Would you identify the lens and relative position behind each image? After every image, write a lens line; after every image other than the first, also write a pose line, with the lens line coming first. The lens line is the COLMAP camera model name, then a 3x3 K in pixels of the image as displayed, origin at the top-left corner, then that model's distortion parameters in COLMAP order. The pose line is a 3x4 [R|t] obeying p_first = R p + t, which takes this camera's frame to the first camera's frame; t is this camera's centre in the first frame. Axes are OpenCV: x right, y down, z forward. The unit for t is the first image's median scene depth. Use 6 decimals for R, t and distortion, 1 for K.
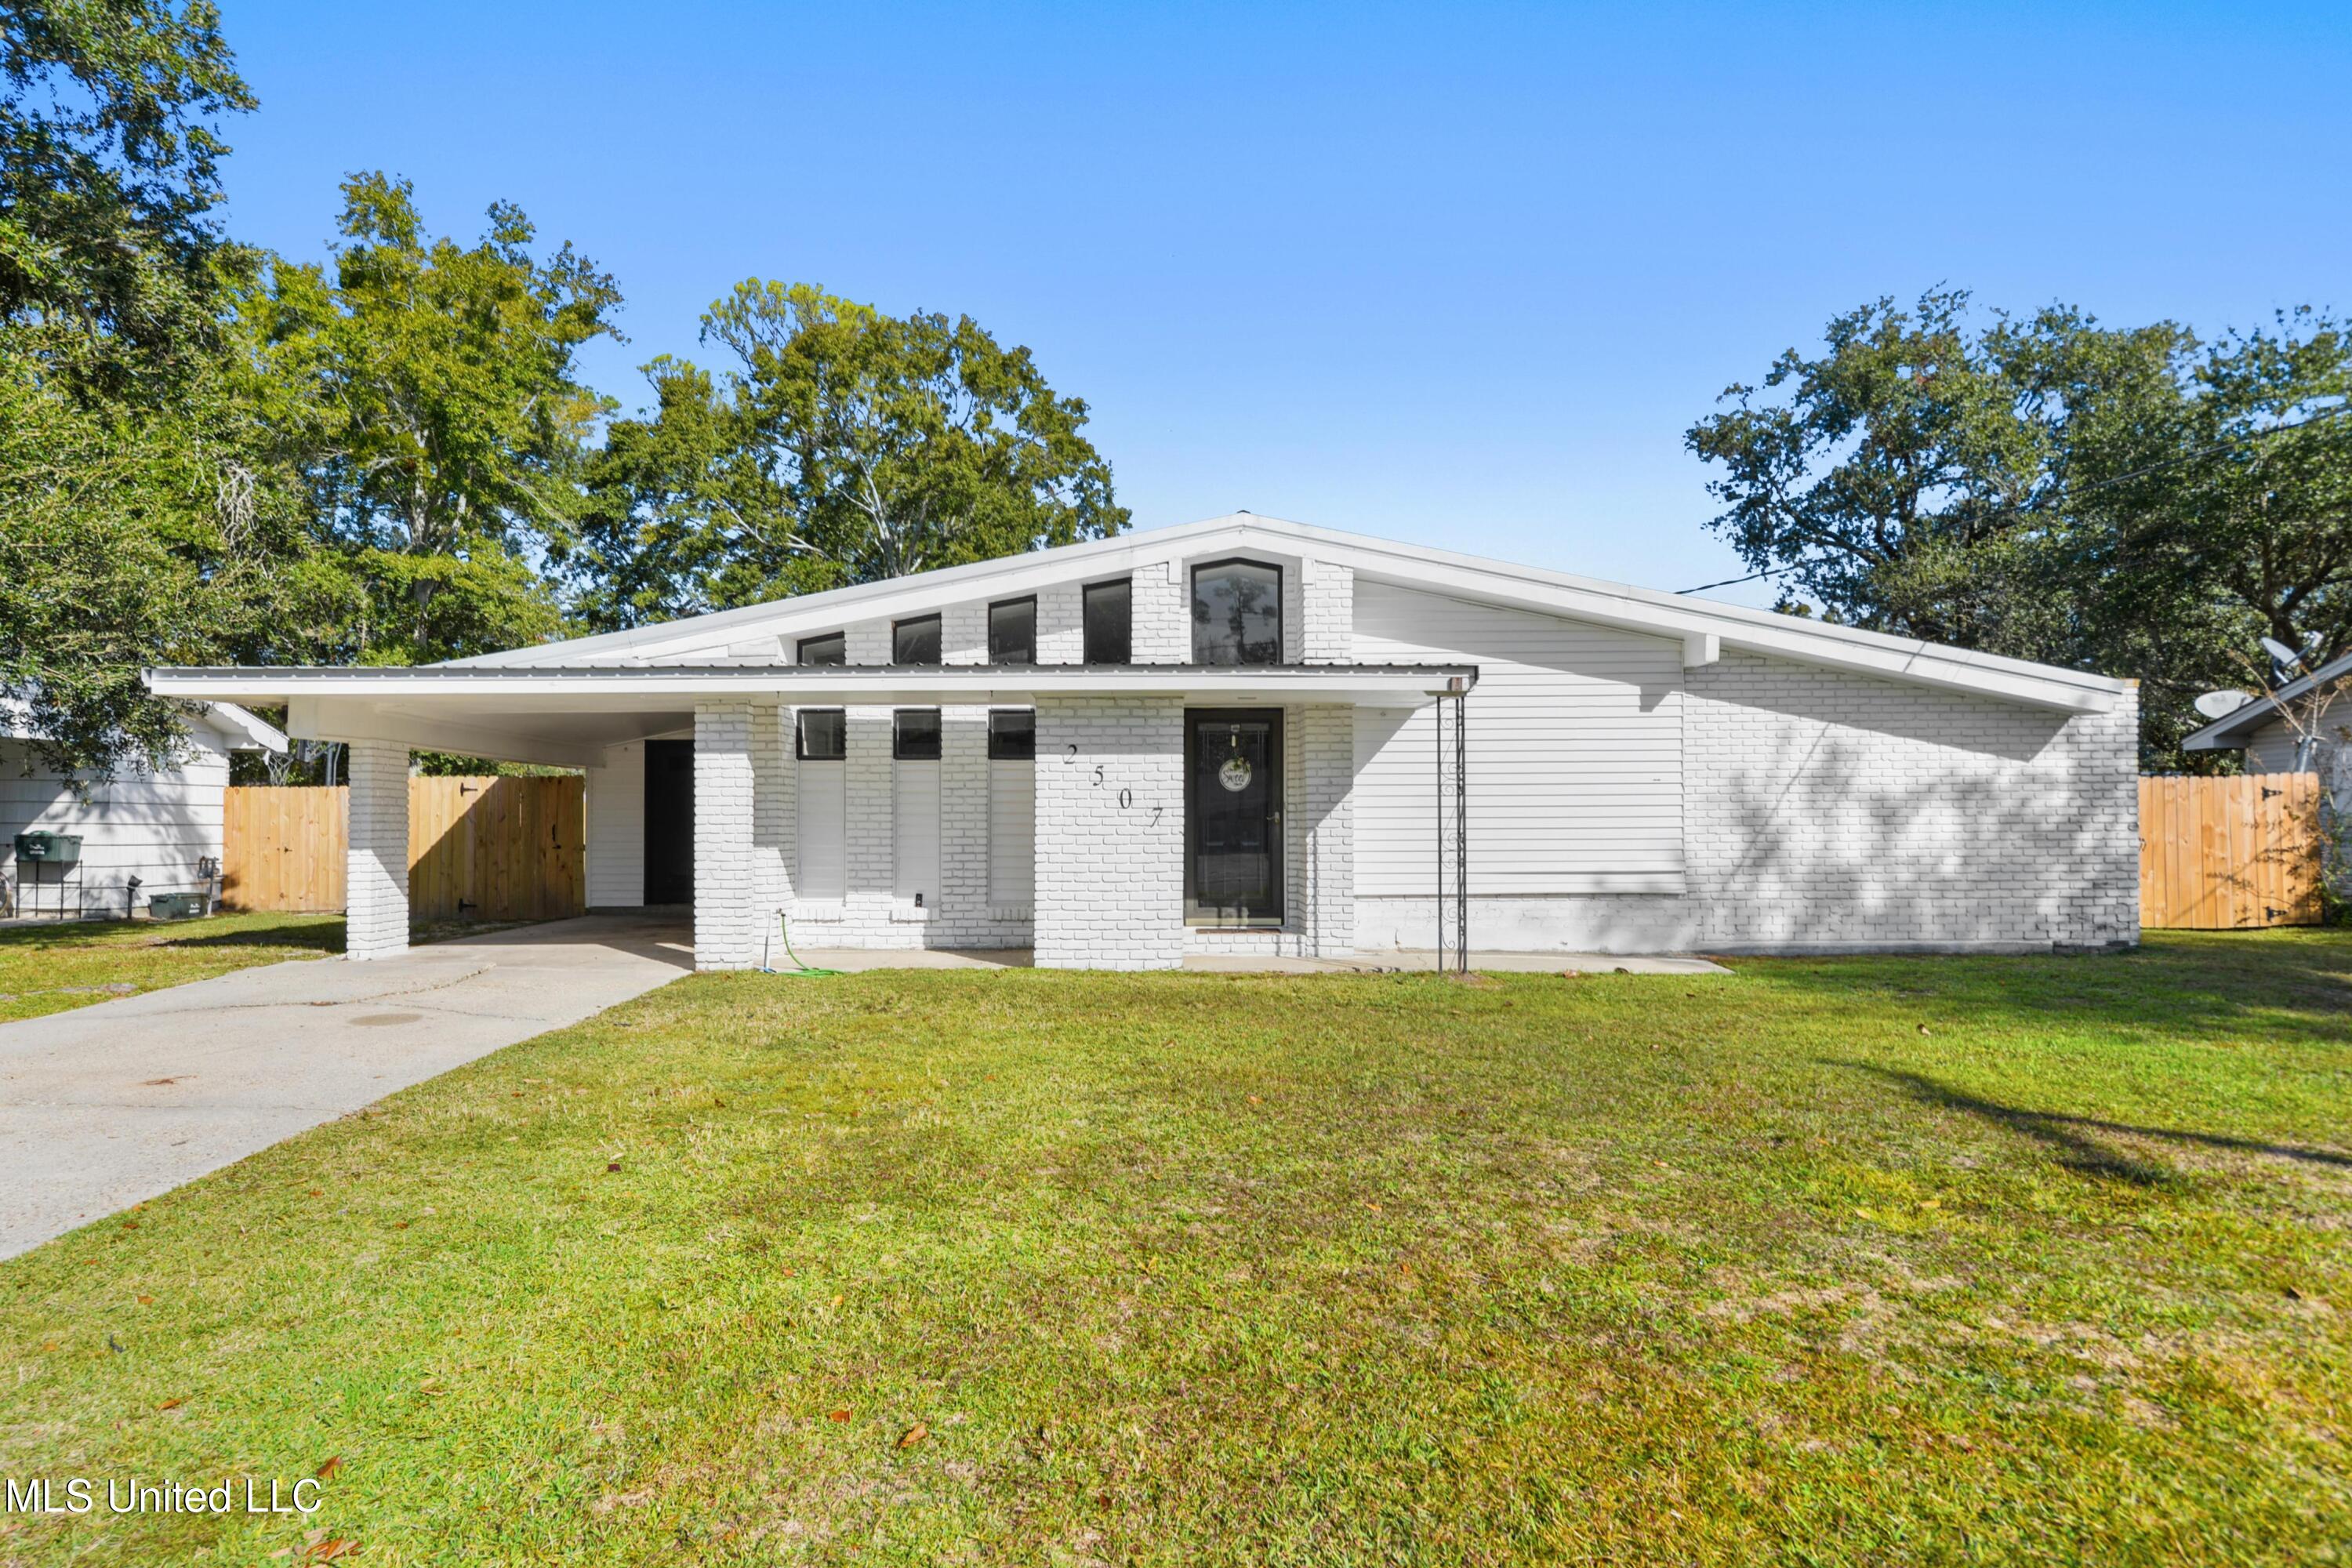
lens RADIAL K [[1414.2, 0, 1176.5], [0, 1414.2, 790.2], [0, 0, 1]] dist [0.006436, 0.000393]
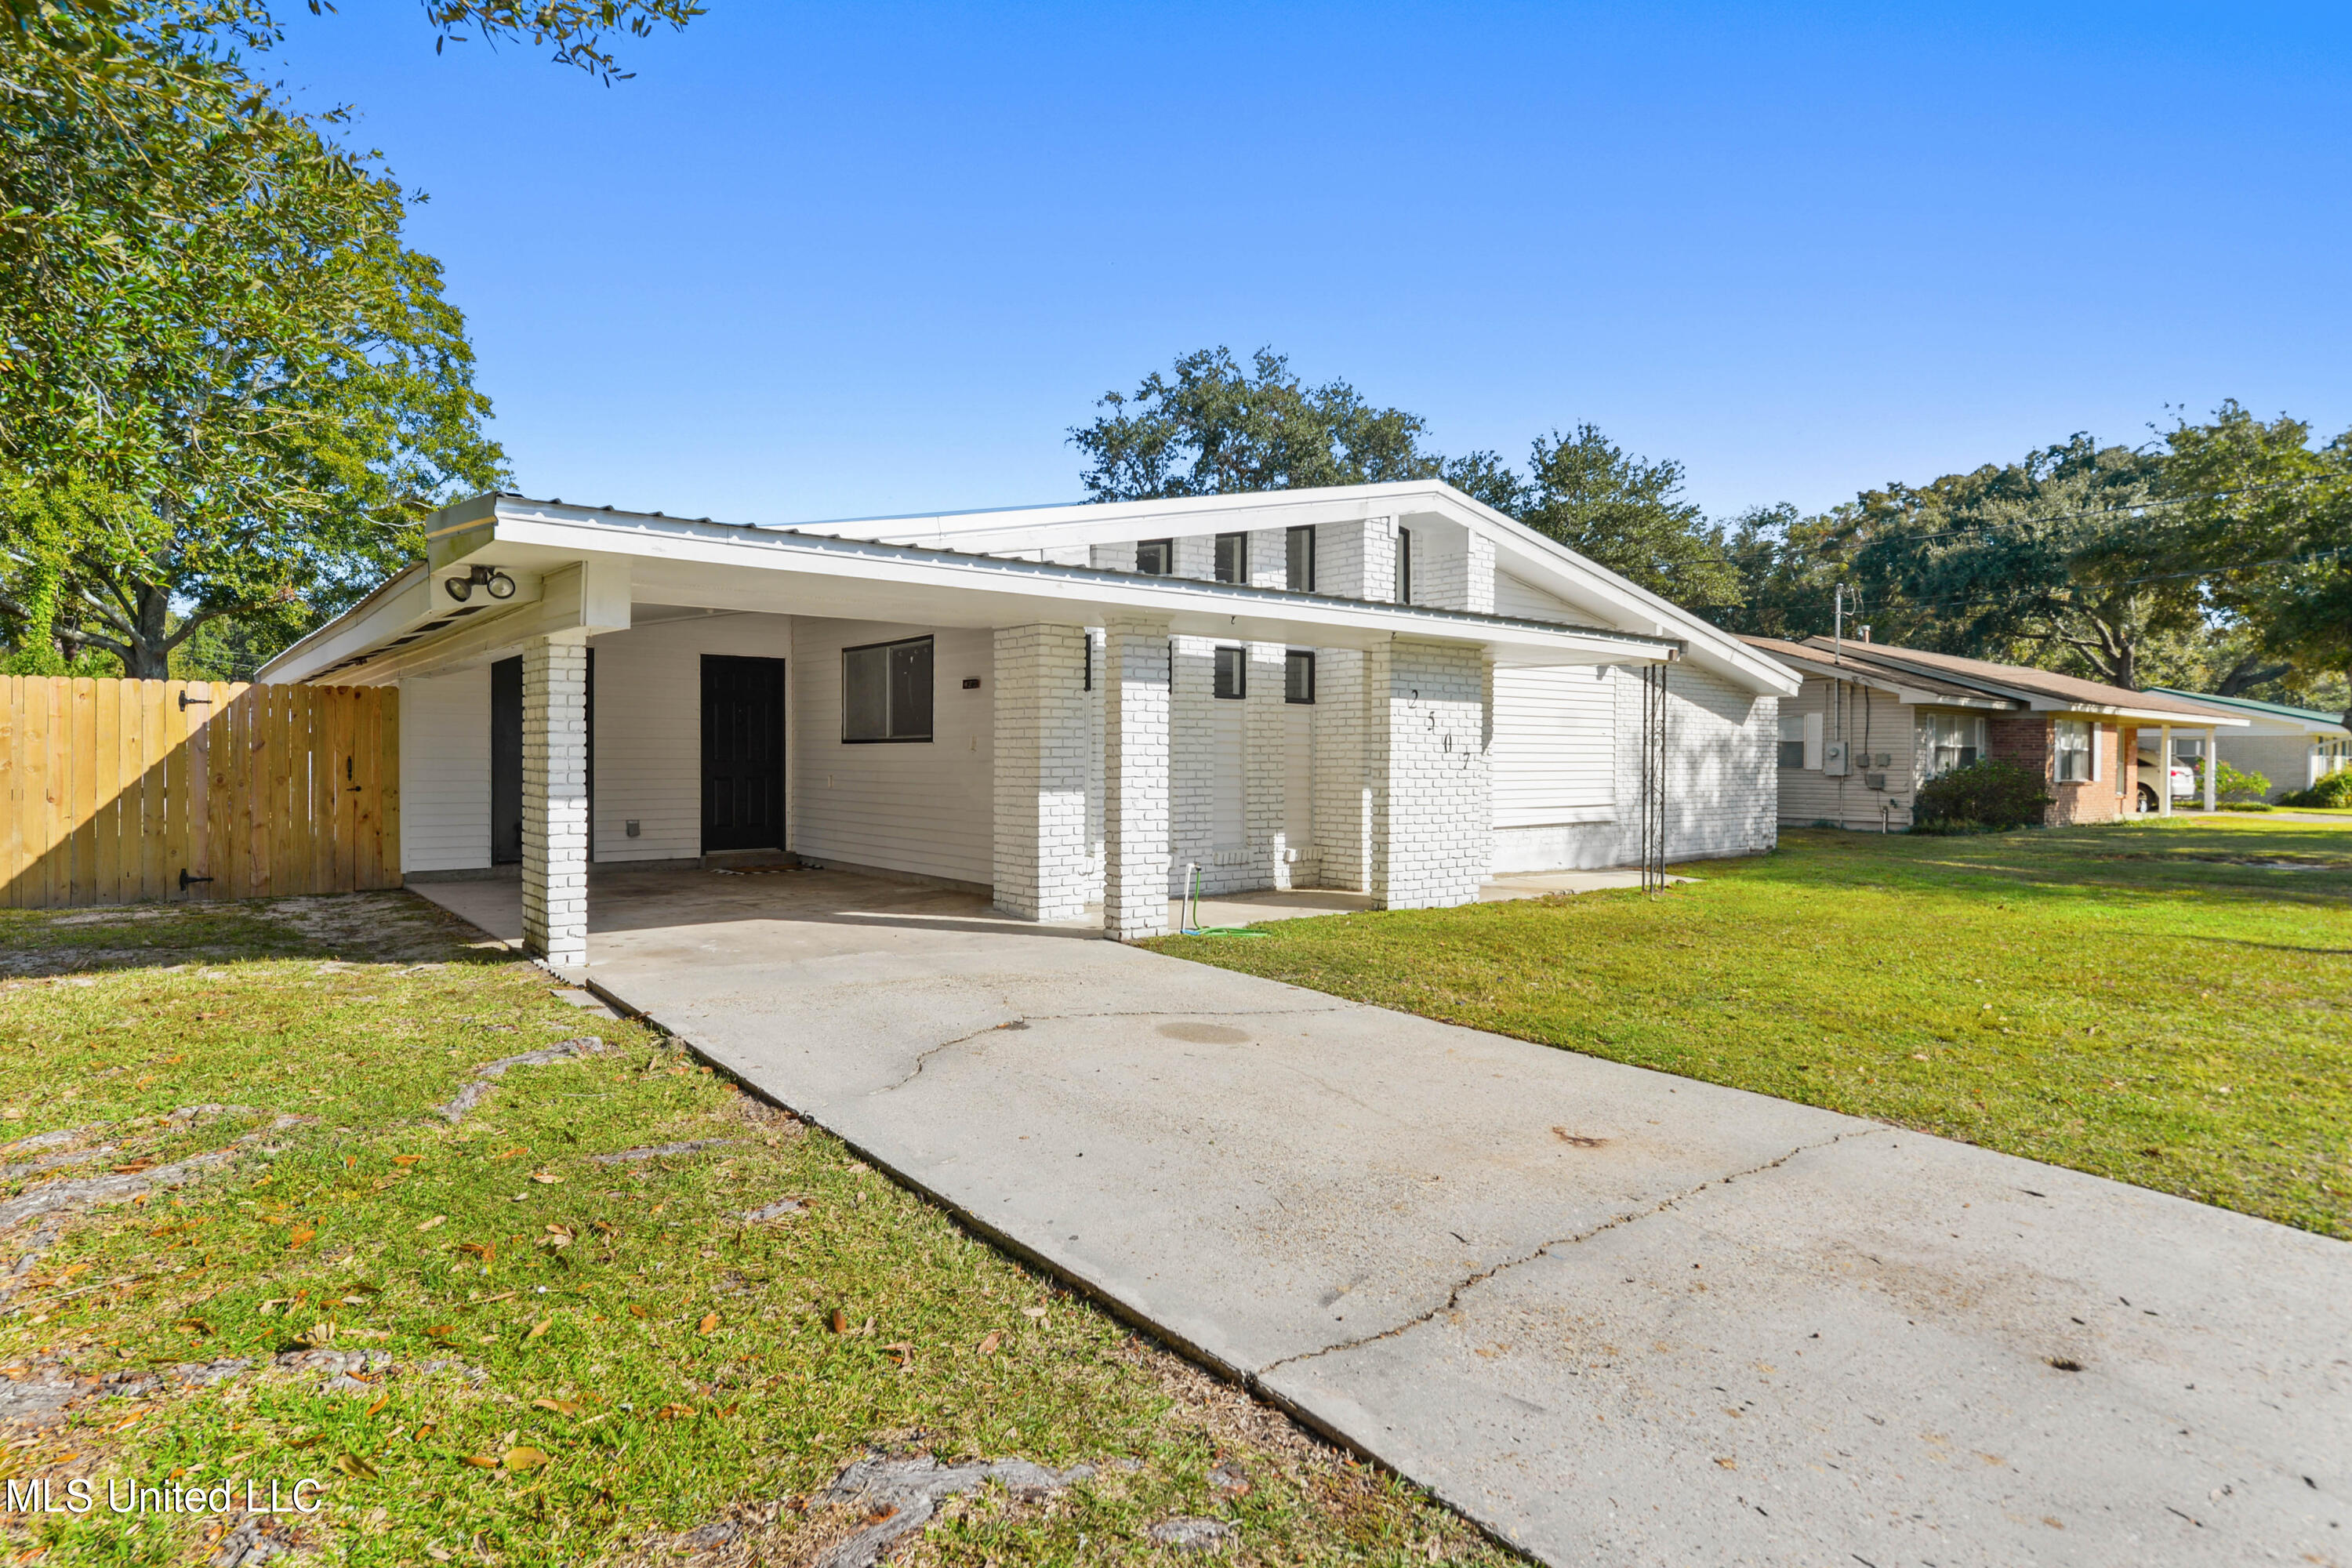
lens RADIAL K [[1271.1, 0, 1176.6], [0, 1271.1, 779.2], [0, 0, 1]] dist [-0.002193, -0.000213]
pose [[0.772568, -0.001046, 0.634932, -0.693574], [-0.026165, 0.999097, 0.033483, 0.005337], [-0.634393, -0.042481, 0.771842, 0.351400]]
